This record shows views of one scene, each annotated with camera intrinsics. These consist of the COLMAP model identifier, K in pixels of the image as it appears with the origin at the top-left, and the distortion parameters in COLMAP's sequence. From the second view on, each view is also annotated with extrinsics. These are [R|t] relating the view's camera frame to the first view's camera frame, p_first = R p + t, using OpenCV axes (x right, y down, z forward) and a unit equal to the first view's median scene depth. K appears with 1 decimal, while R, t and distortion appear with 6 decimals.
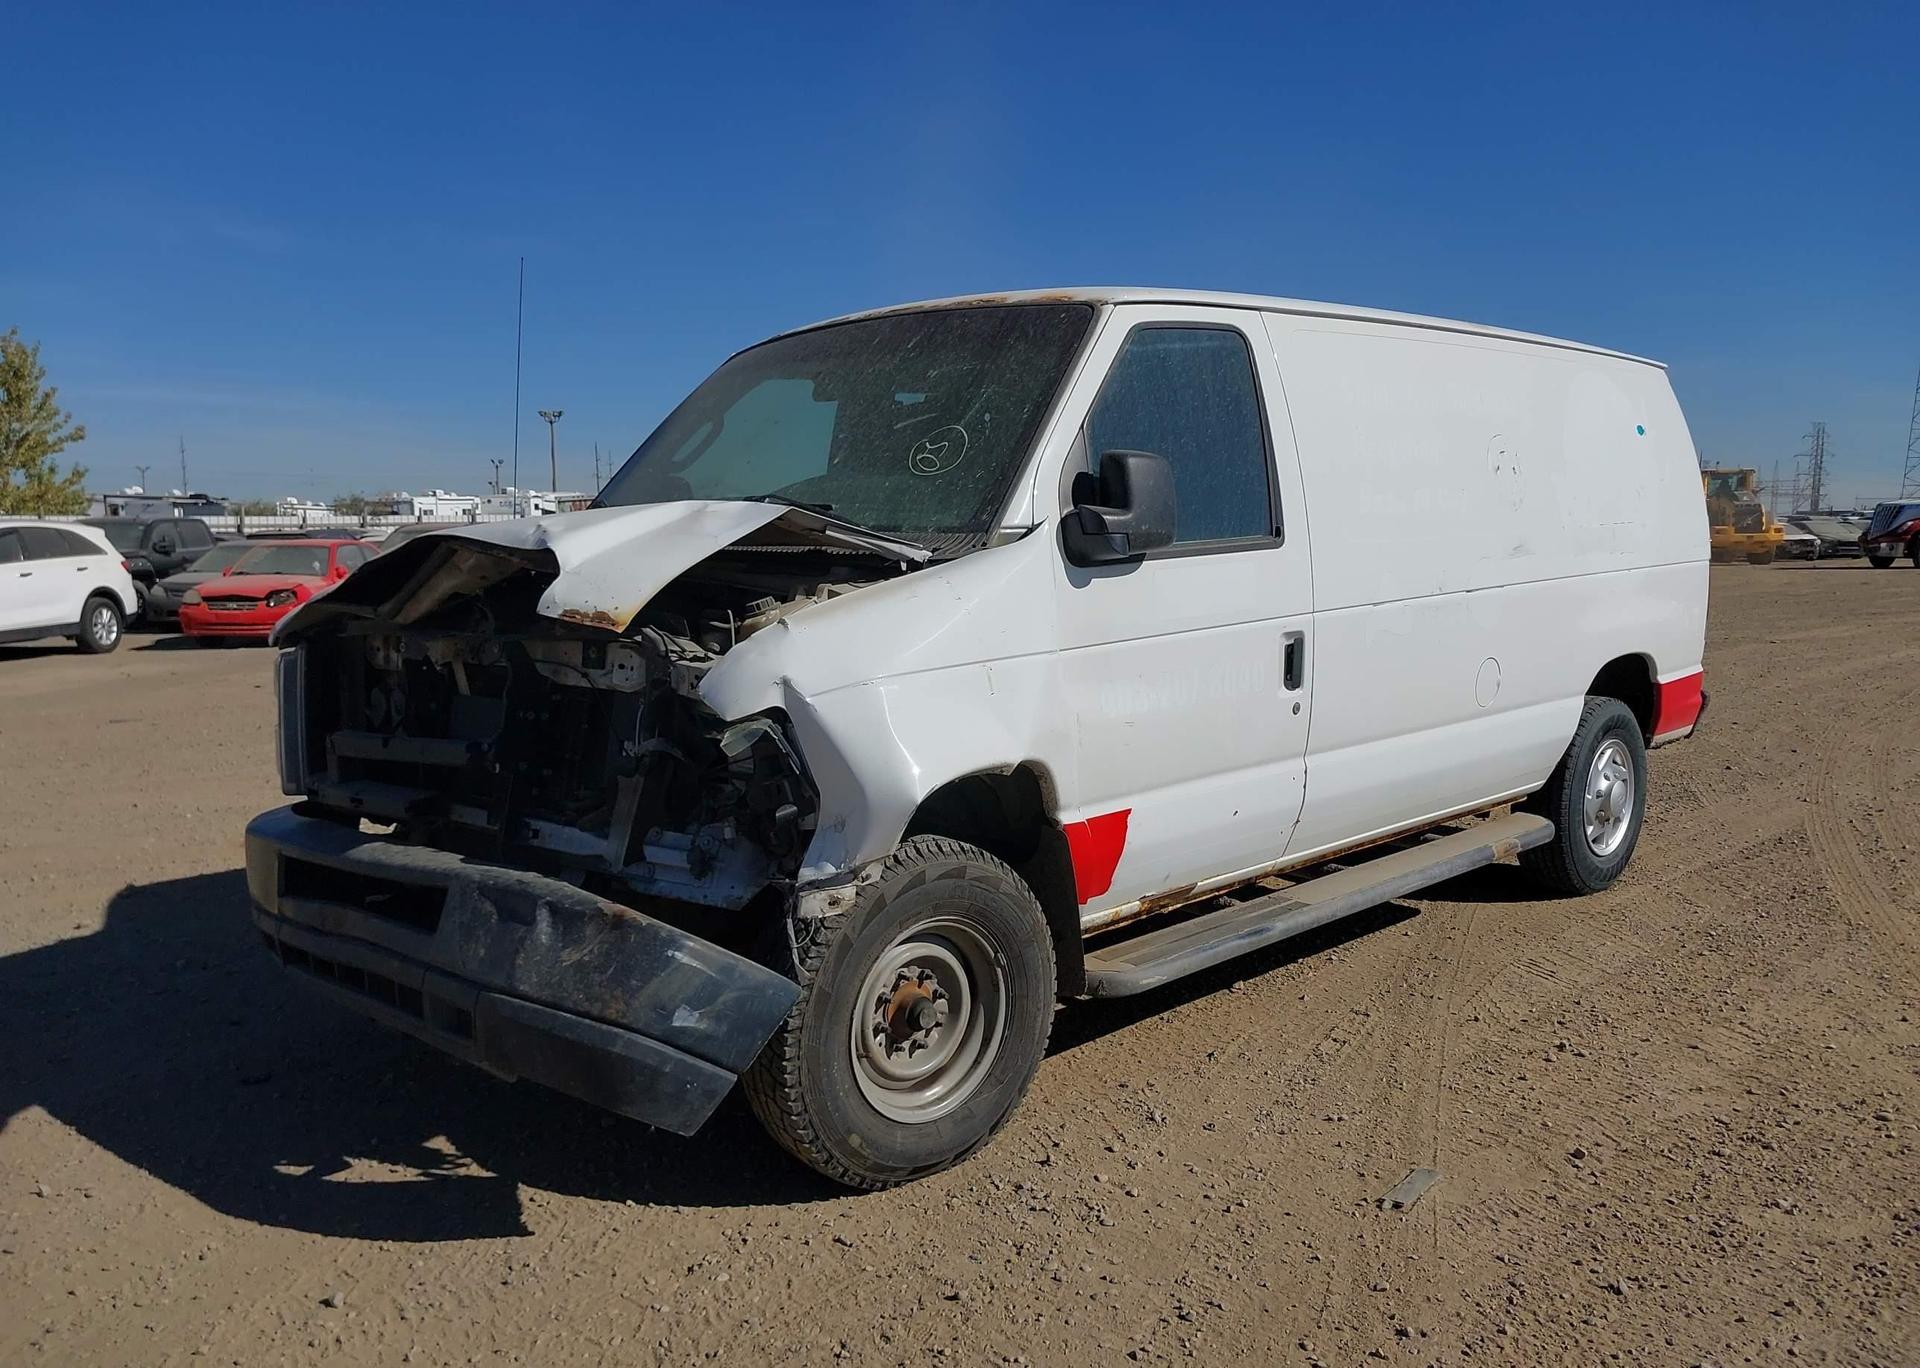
lens RADIAL K [[1457.8, 0, 951.6], [0, 1457.8, 732.1], [0, 0, 1]] dist [0.137285, -0.220005]
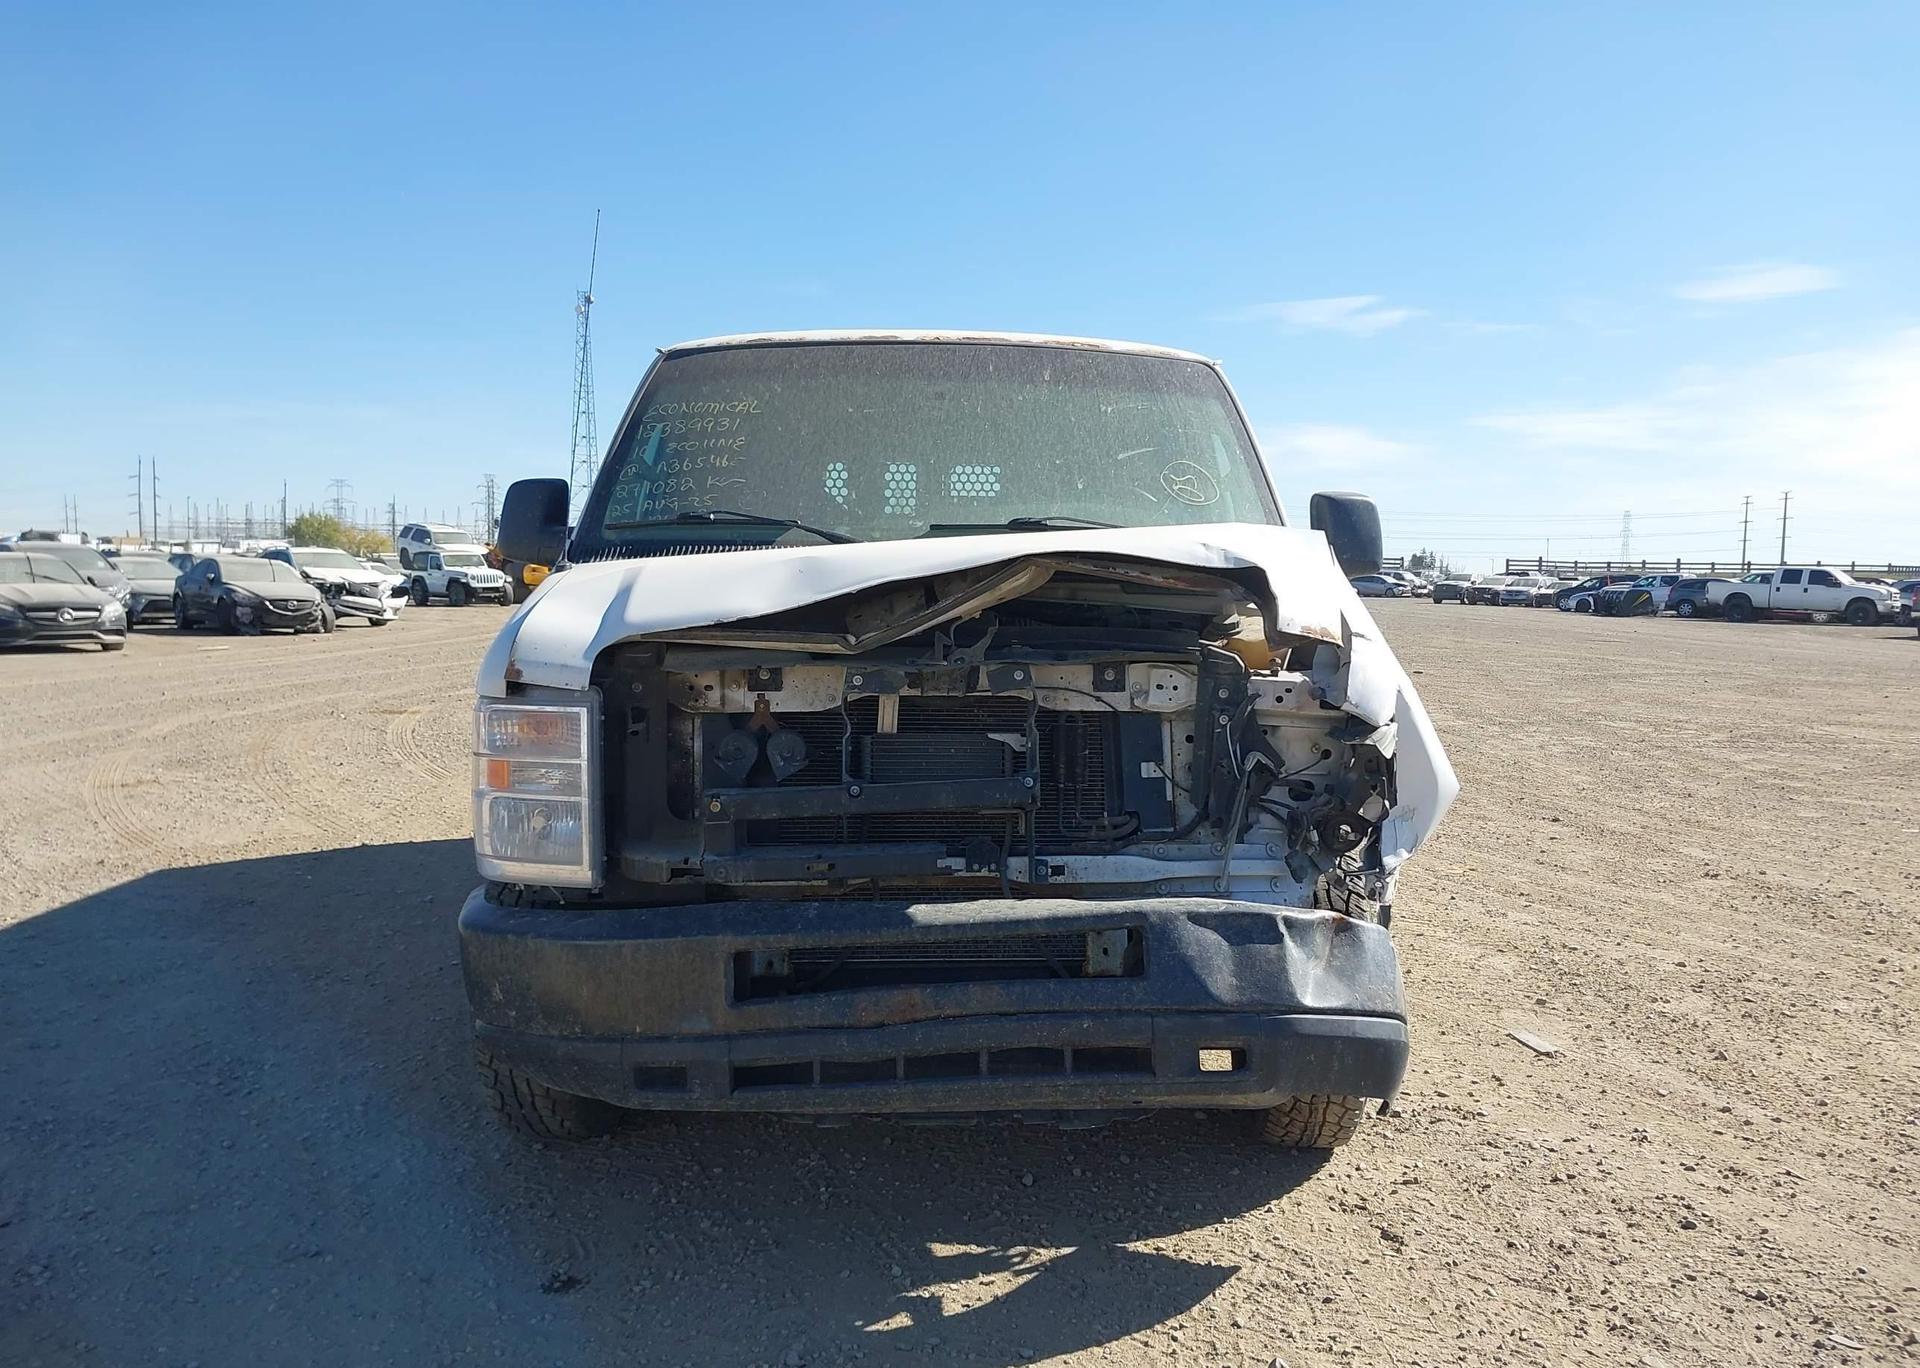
lens RADIAL K [[1457.8, 0, 951.6], [0, 1457.8, 732.1], [0, 0, 1]] dist [0.137285, -0.220005]
pose [[0.653818, -0.062685, 0.754051, -1.016693], [0.081372, 0.996608, 0.012293, -0.035574], [-0.752264, 0.053321, 0.656701, 0.433838]]
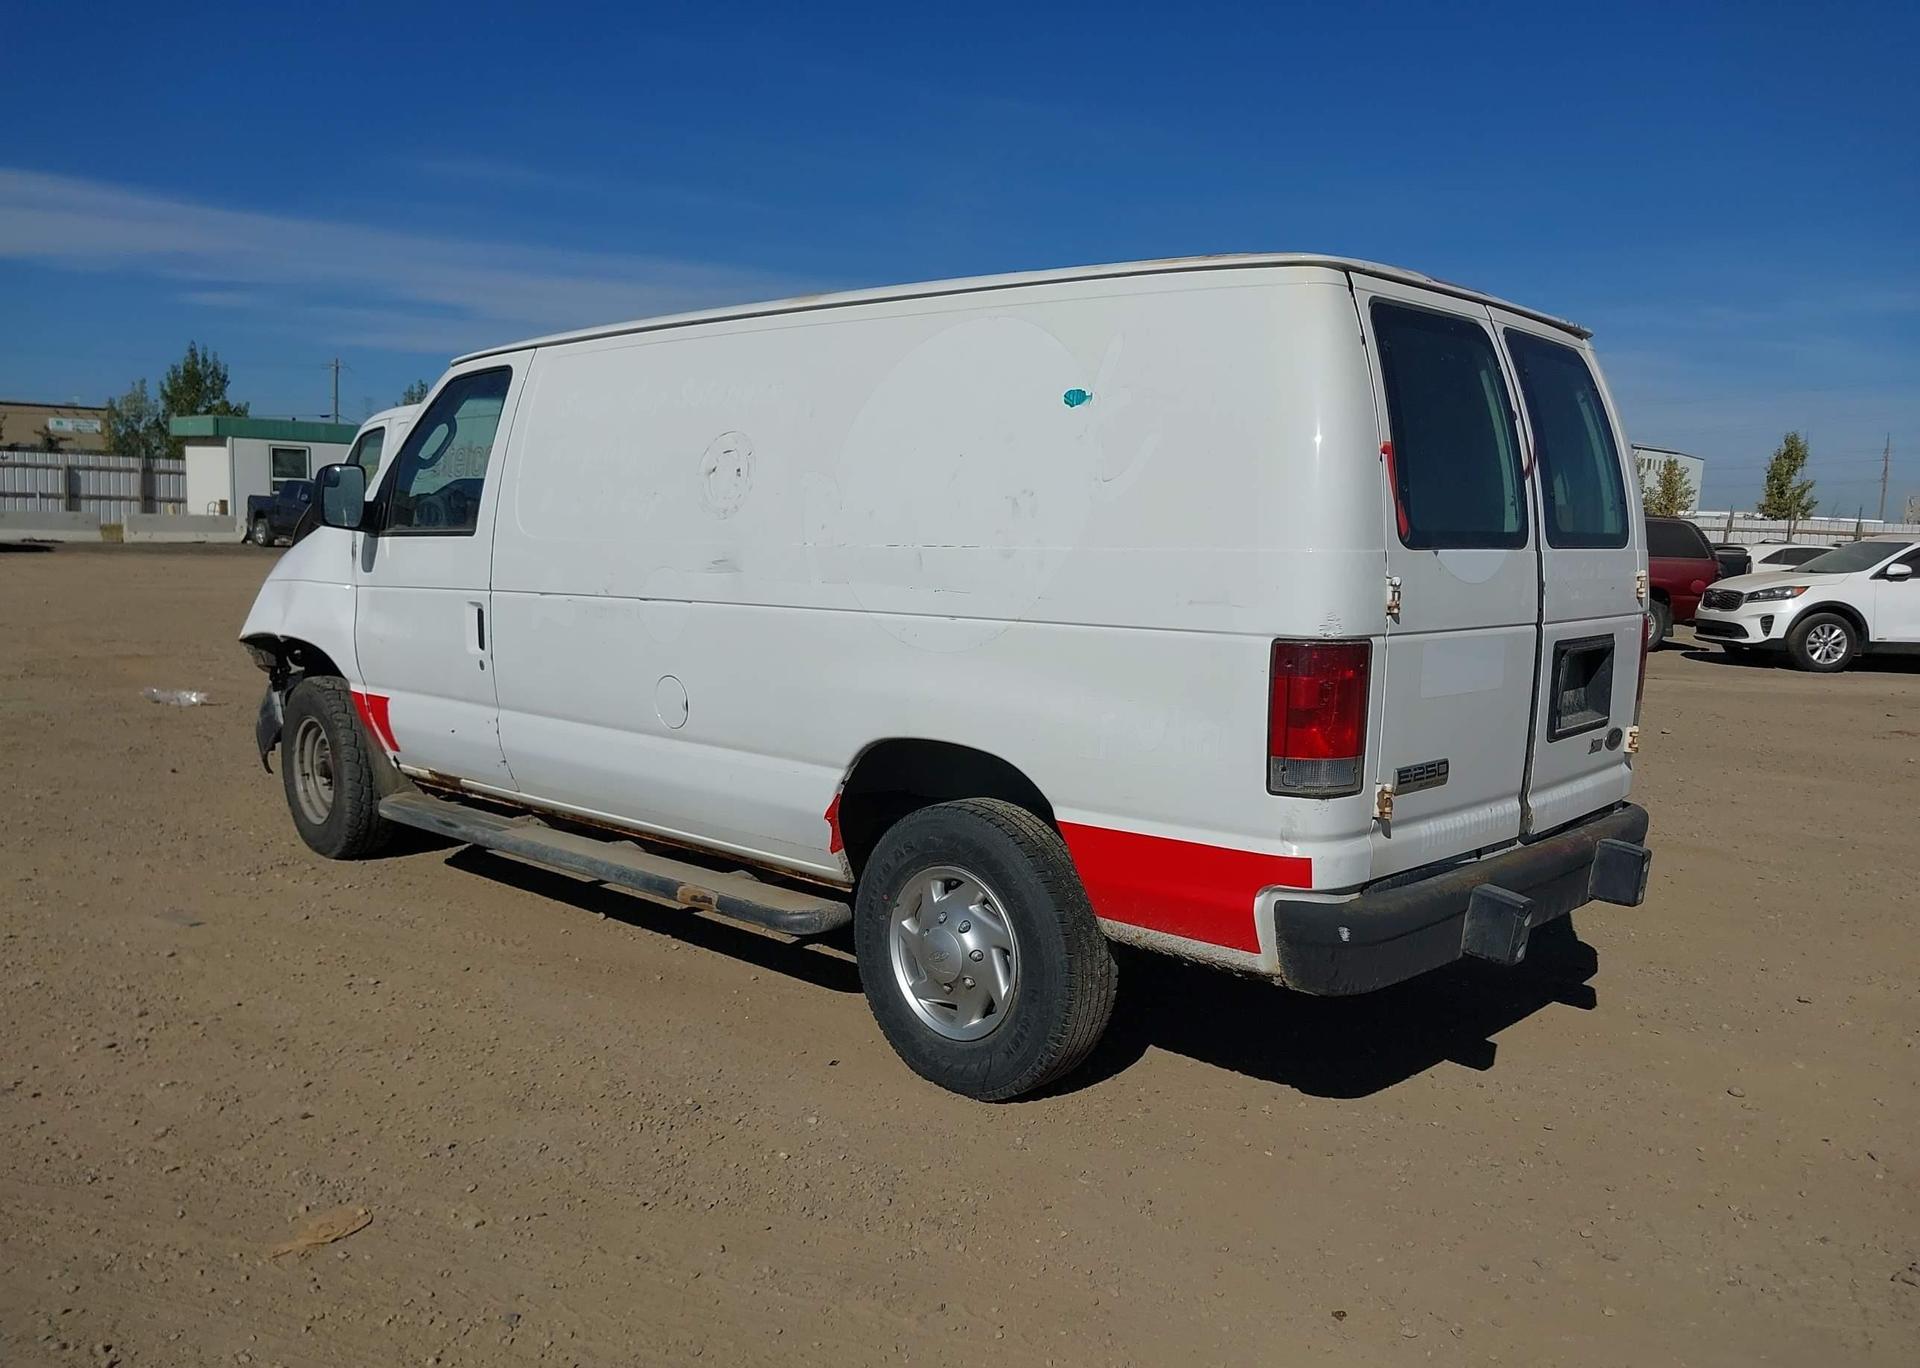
lens RADIAL K [[1457.8, 0, 951.6], [0, 1457.8, 732.1], [0, 0, 1]] dist [0.137285, -0.220005]
pose [[0.059555, 0.155245, -0.986079, 1.843593], [-0.167633, 0.975360, 0.143433, -0.254448], [0.984049, 0.156757, 0.084112, 1.584610]]
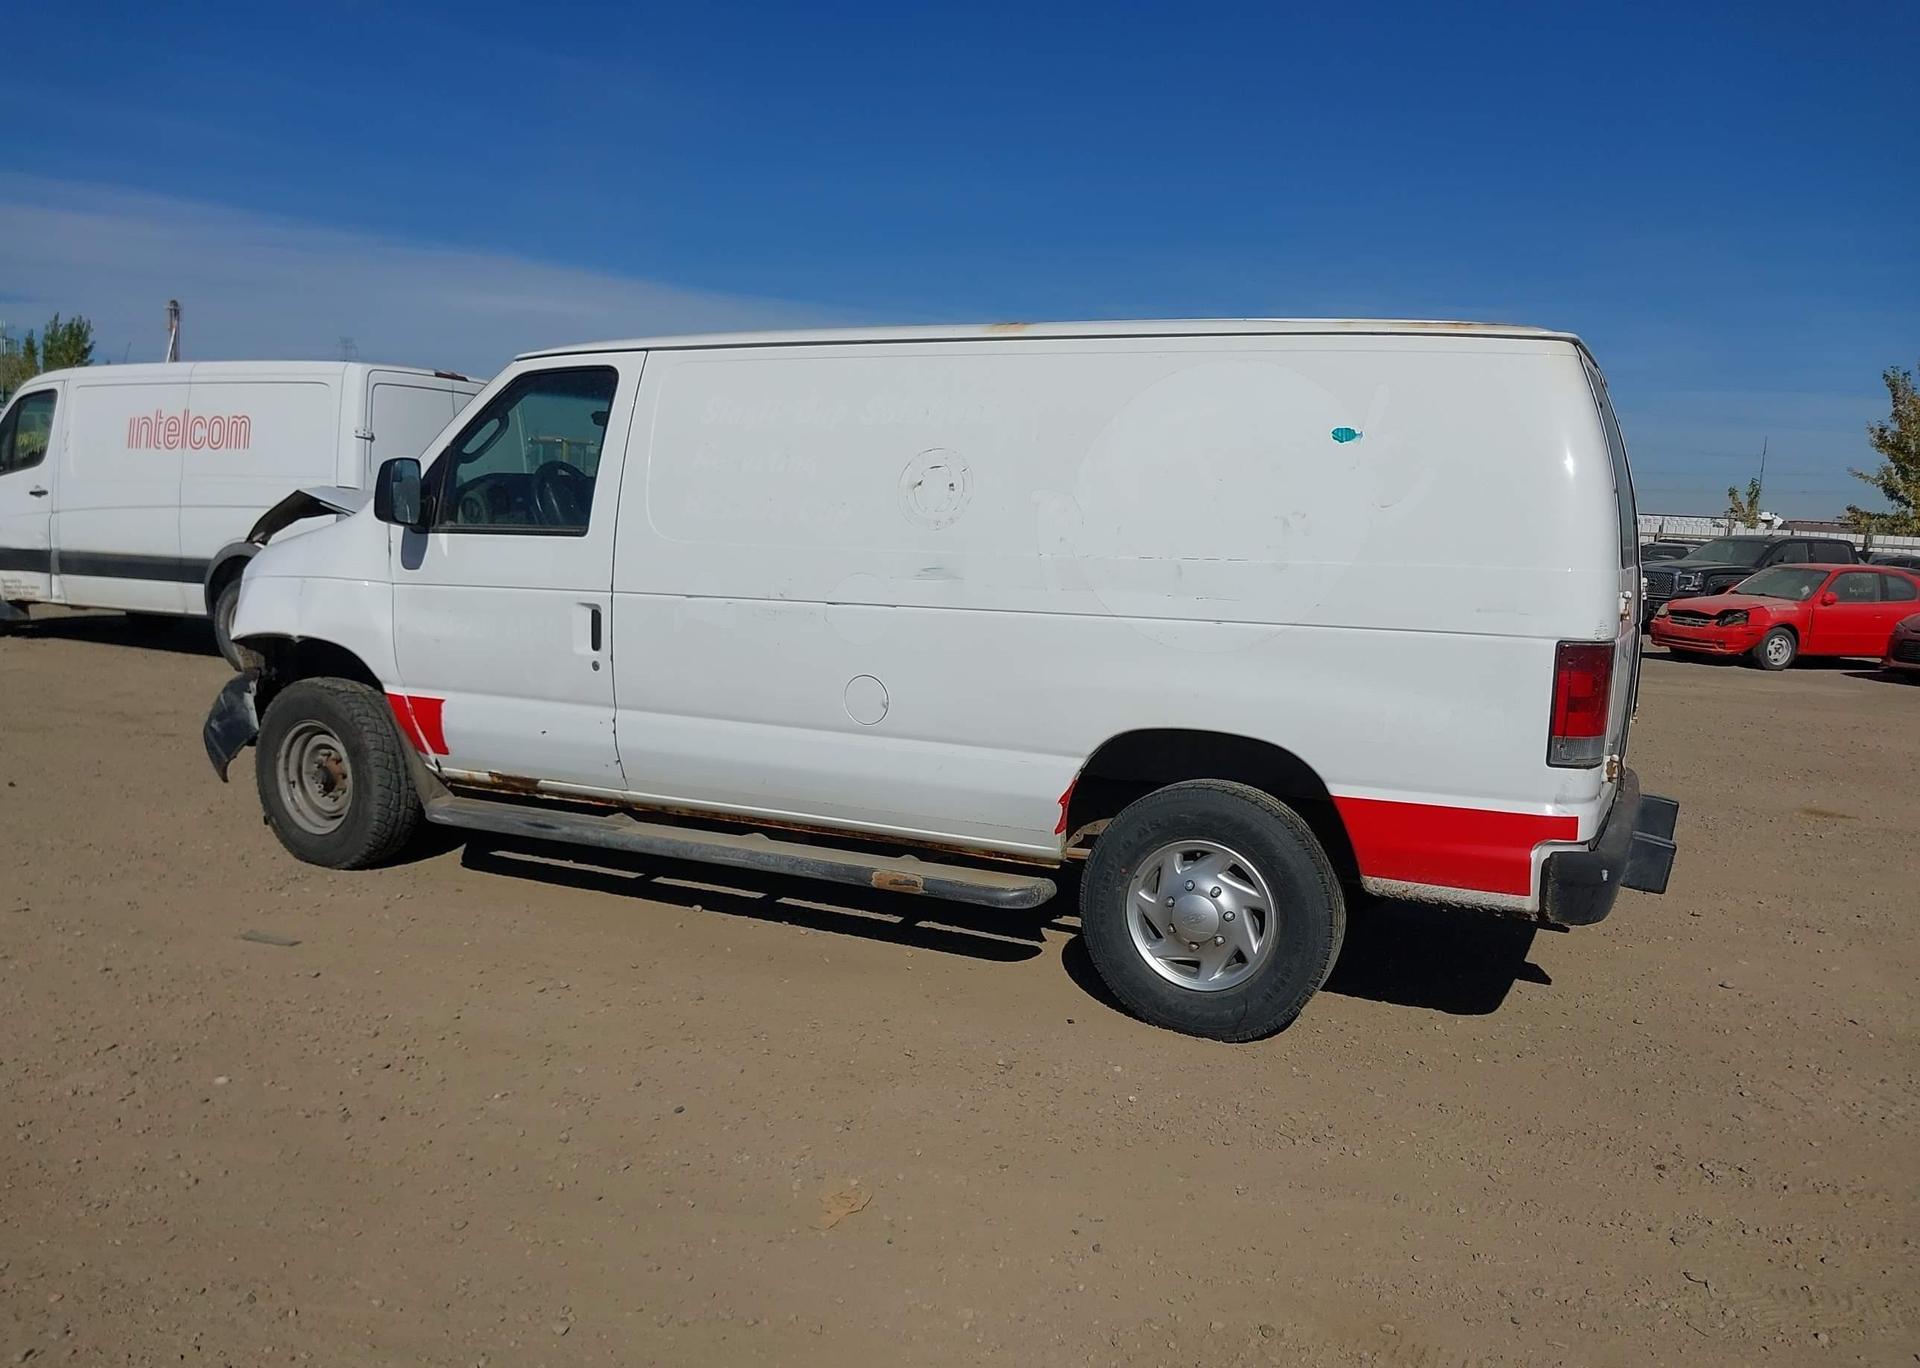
lens RADIAL K [[1457.8, 0, 951.6], [0, 1457.8, 732.1], [0, 0, 1]] dist [0.137285, -0.220005]
pose [[0.348025, 0.165147, -0.922825, 1.845824], [-0.178231, 0.978064, 0.107816, -0.184141], [0.920387, 0.126954, 0.369825, 1.004079]]
